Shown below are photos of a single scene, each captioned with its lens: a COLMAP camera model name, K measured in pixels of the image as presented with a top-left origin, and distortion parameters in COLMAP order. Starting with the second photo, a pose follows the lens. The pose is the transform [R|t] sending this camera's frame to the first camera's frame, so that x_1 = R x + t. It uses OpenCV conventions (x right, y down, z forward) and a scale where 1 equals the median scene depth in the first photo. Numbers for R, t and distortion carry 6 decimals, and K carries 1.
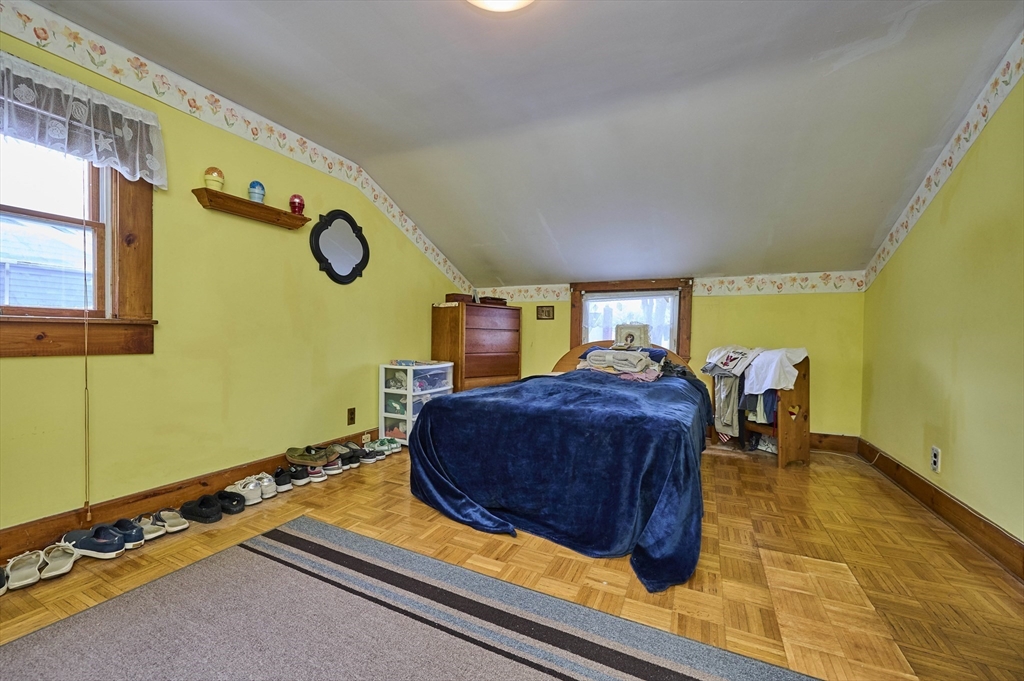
lens RADIAL K [[409.1, 0, 505.9], [0, 409.1, 343.0], [0, 0, 1]] dist [0.001133, 0.000175]
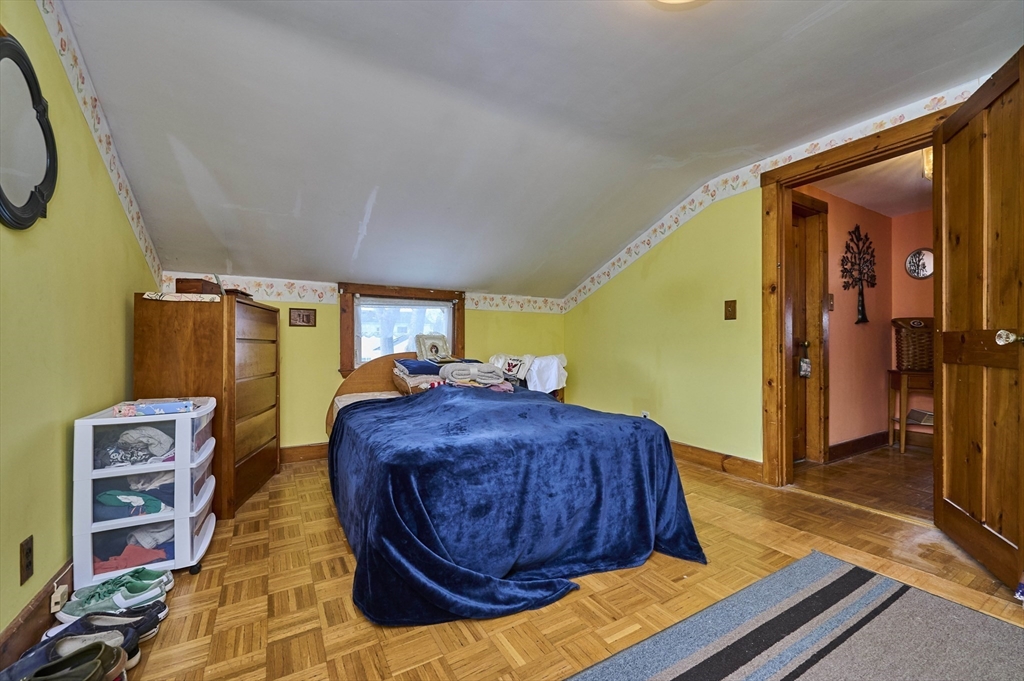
lens RADIAL K [[409.1, 0, 505.9], [0, 409.1, 343.0], [0, 0, 1]] dist [0.001133, 0.000175]
pose [[0.553827, -0.008865, 0.832585, -0.433825], [0.023306, 0.999717, -0.004858, -0.019807], [-0.832305, 0.022095, 0.553877, 0.366556]]
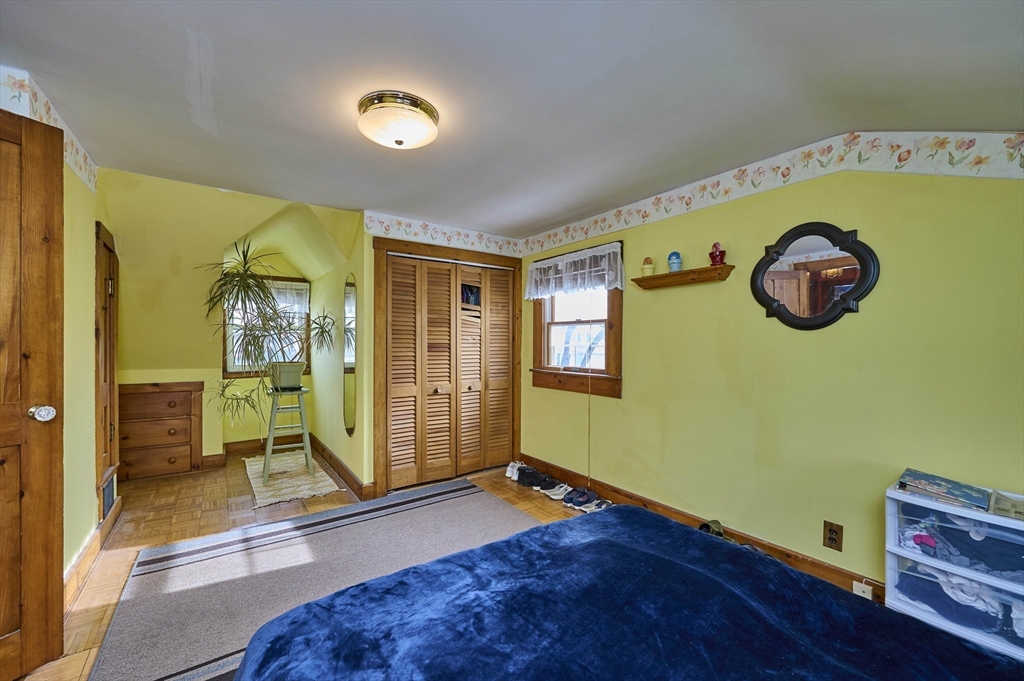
lens RADIAL K [[409.1, 0, 505.9], [0, 409.1, 343.0], [0, 0, 1]] dist [0.001133, 0.000175]
pose [[-0.473545, -0.013248, -0.880670, 0.406410], [-0.024933, 0.999688, -0.001632, -0.100950], [0.880417, 0.021185, -0.473727, 0.816563]]
